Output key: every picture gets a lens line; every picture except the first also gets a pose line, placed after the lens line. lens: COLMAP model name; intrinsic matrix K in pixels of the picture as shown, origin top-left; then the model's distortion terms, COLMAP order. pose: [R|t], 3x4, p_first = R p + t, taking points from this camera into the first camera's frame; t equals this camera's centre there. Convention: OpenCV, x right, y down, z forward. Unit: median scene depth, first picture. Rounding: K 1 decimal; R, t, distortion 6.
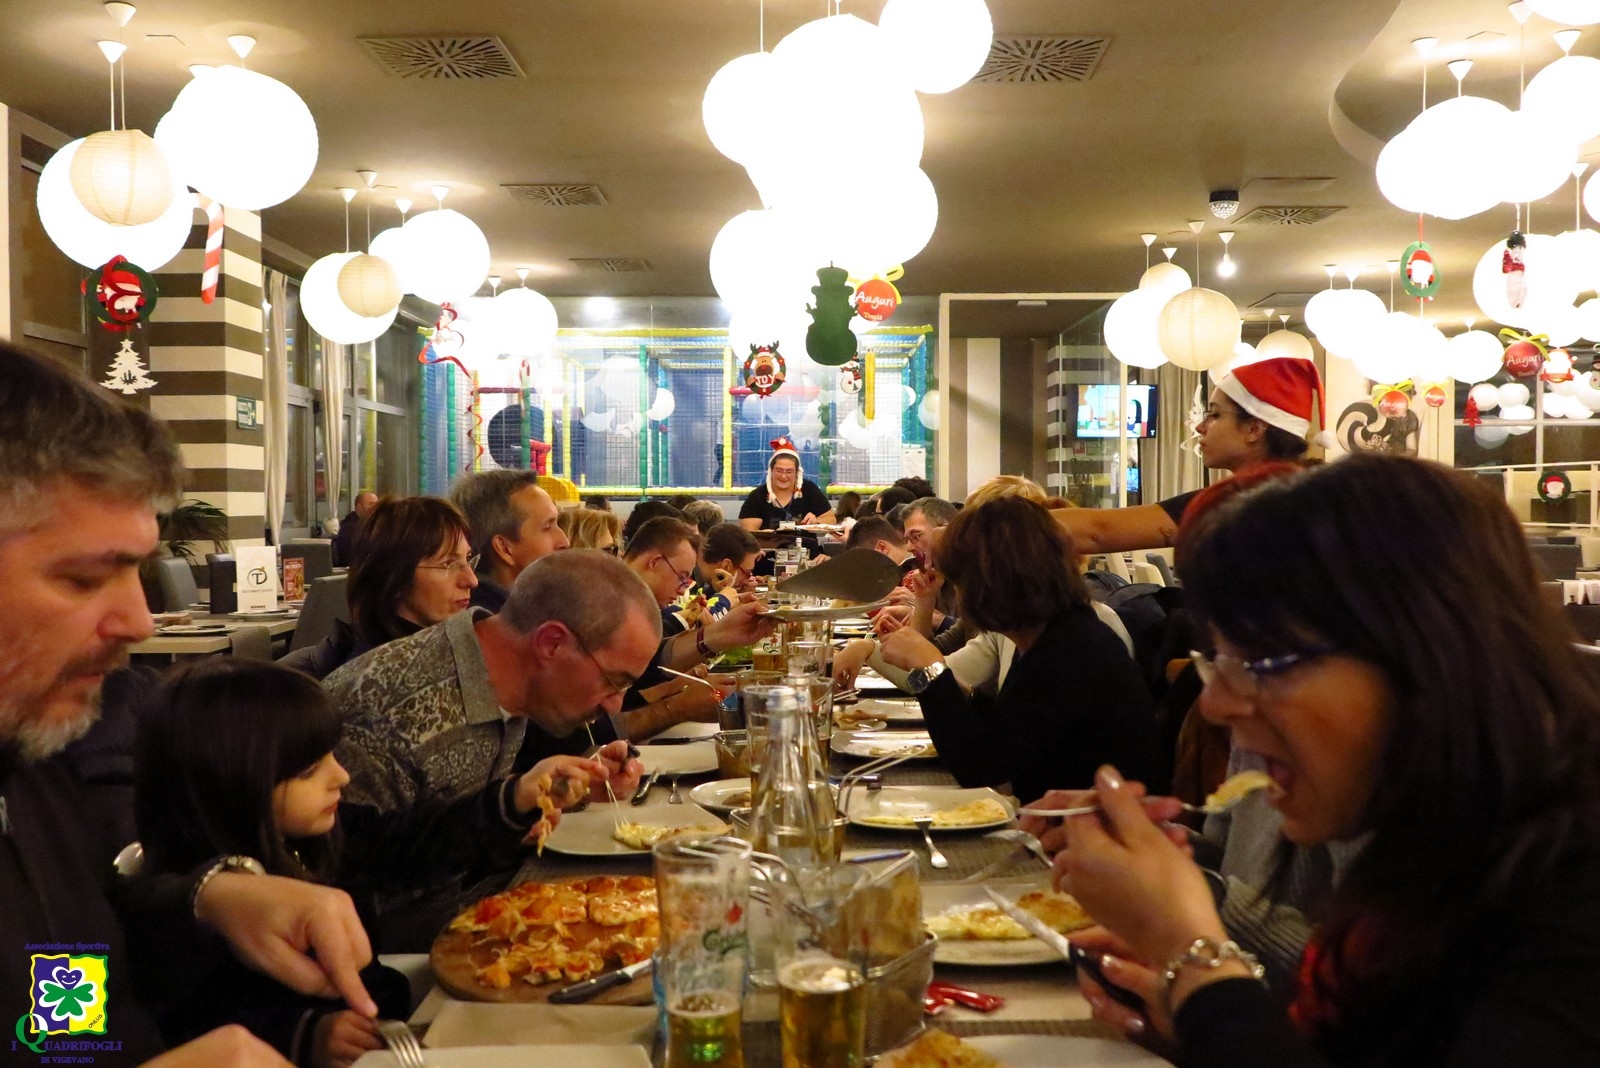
lens RADIAL K [[1488.3, 0, 804.1], [0, 1488.3, 517.8], [0, 0, 1]] dist [0.010010, -0.013137]
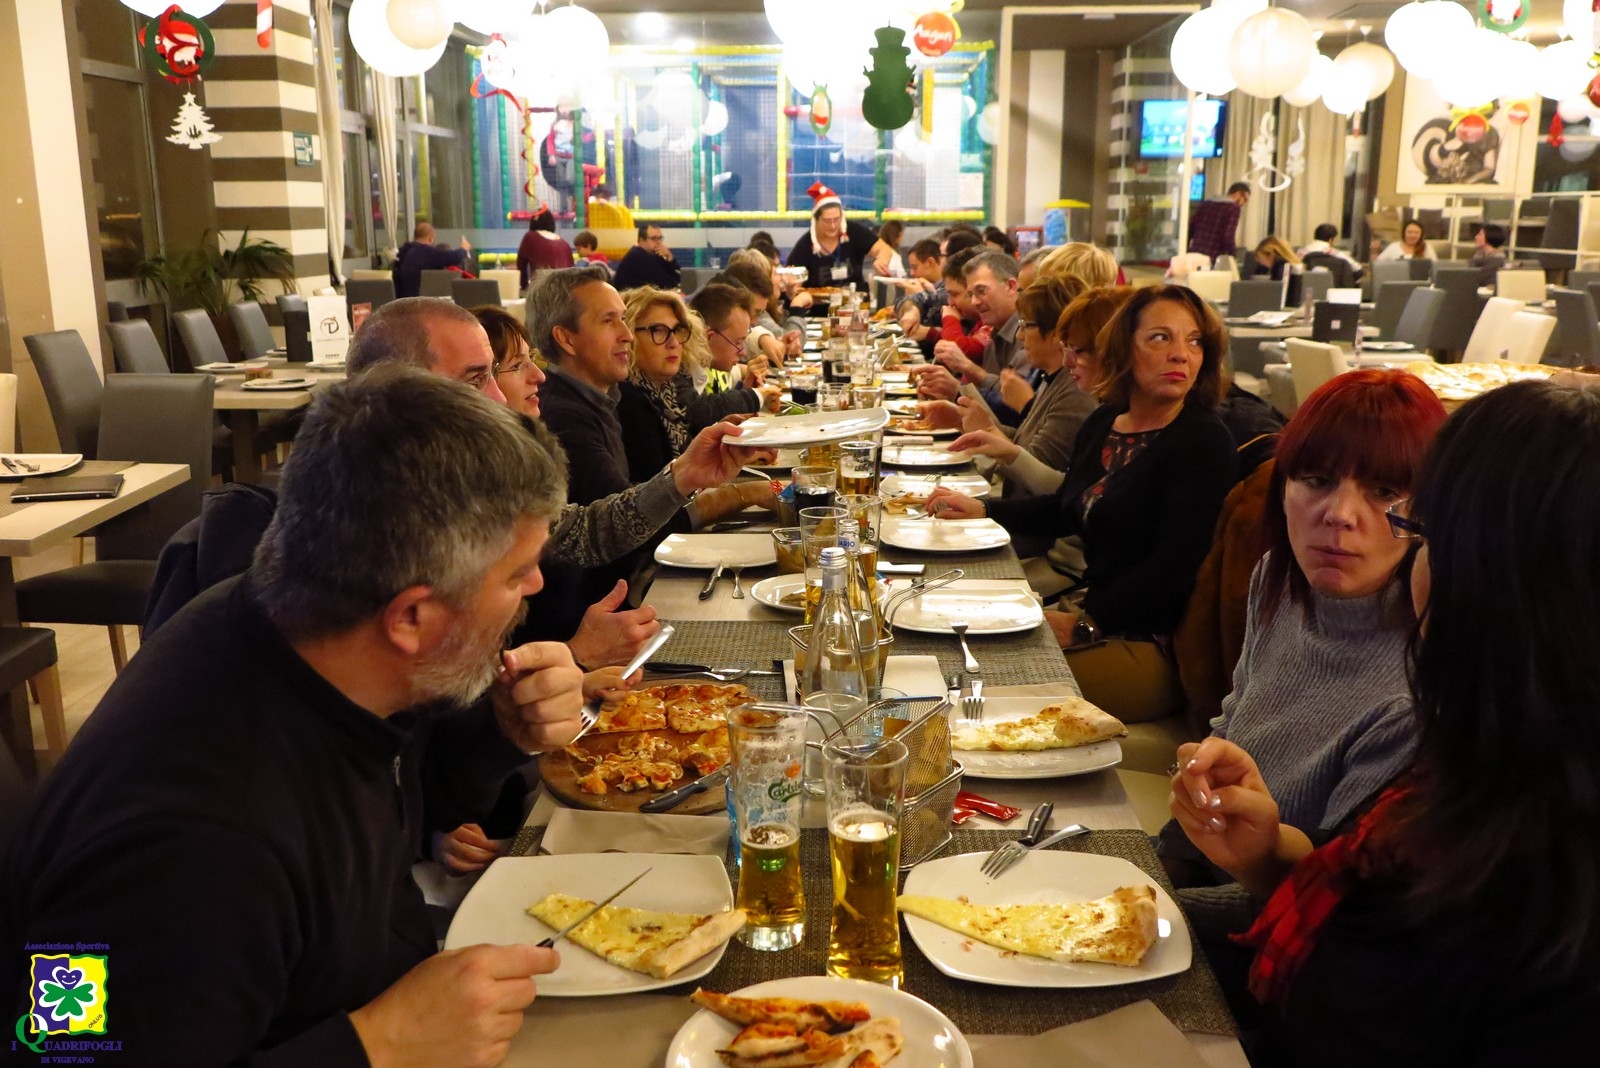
lens RADIAL K [[1488.3, 0, 799.9], [0, 1488.3, 532.6], [0, 0, 1]] dist [0.010010, -0.013137]
pose [[0.999232, 0.010080, -0.037857, 0.000295], [-0.002109, 0.978772, 0.204941, -0.023321], [0.039120, -0.204704, 0.978042, -0.021064]]
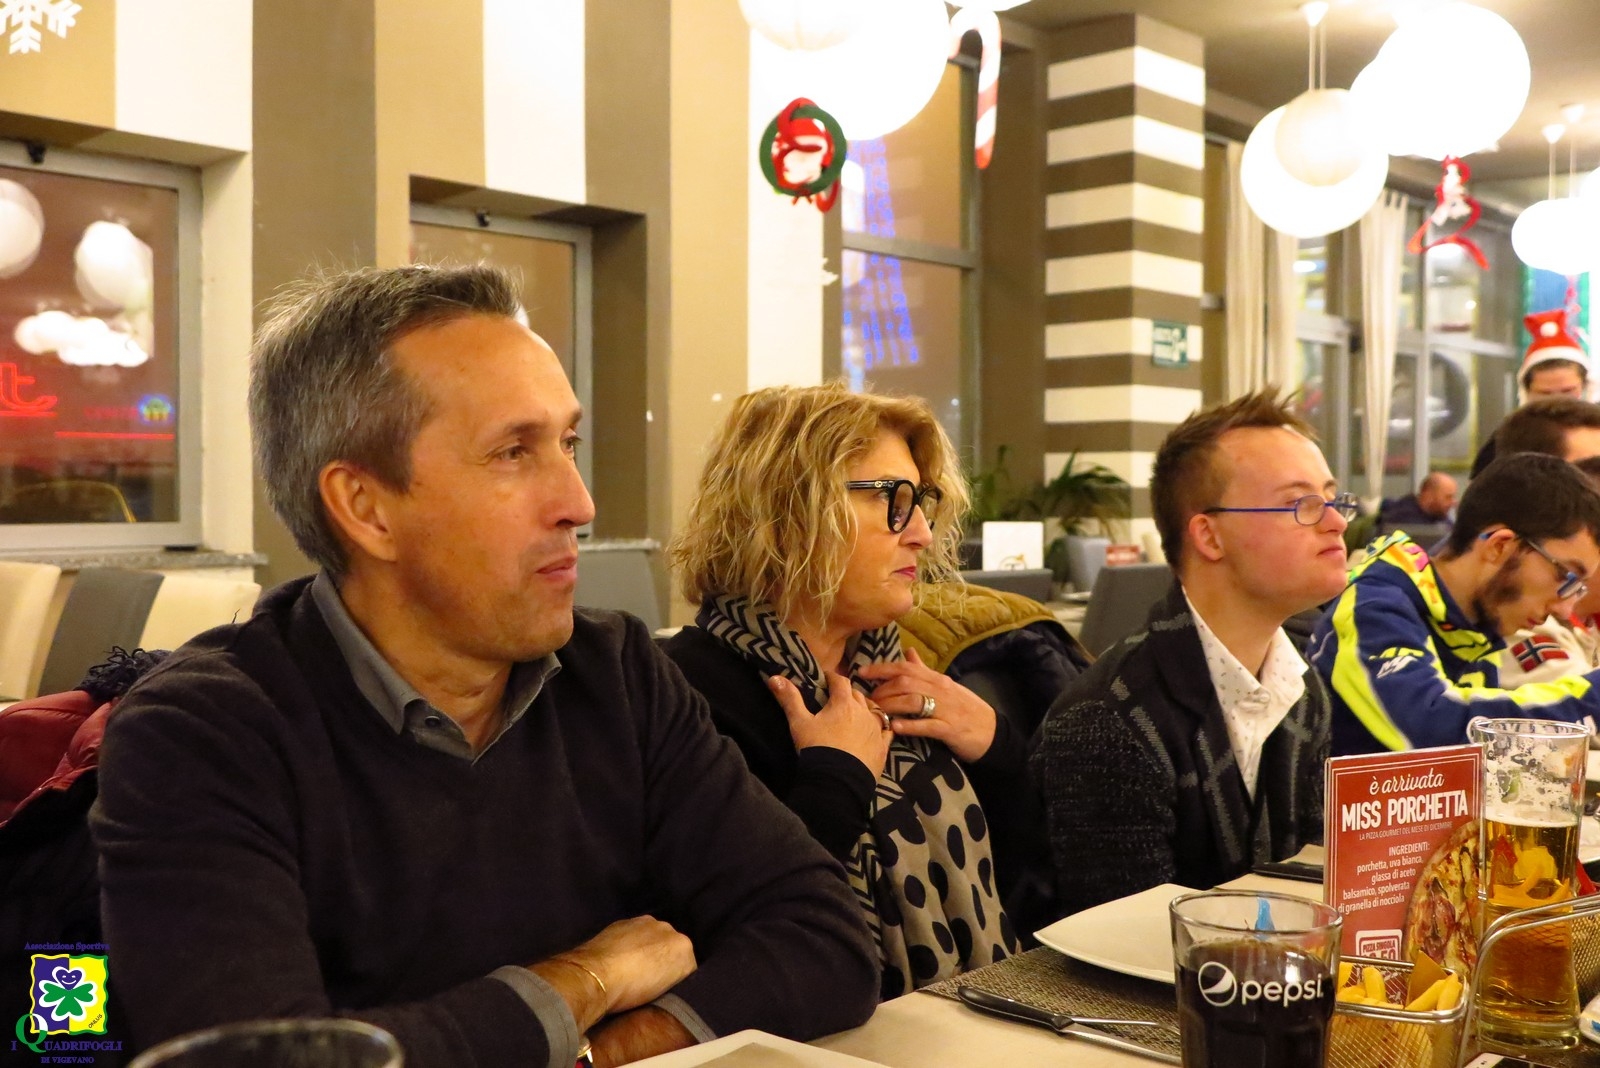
lens RADIAL K [[1578.8, 0, 800.4], [0, 1578.8, 521.6], [0, 0, 1]] dist [0.039541, 0.000000]
pose [[0.718980, 0.013731, -0.694896, 0.032671], [-0.006312, 0.999893, 0.013227, 0.006890], [0.695003, -0.005124, 0.718989, 0.311217]]
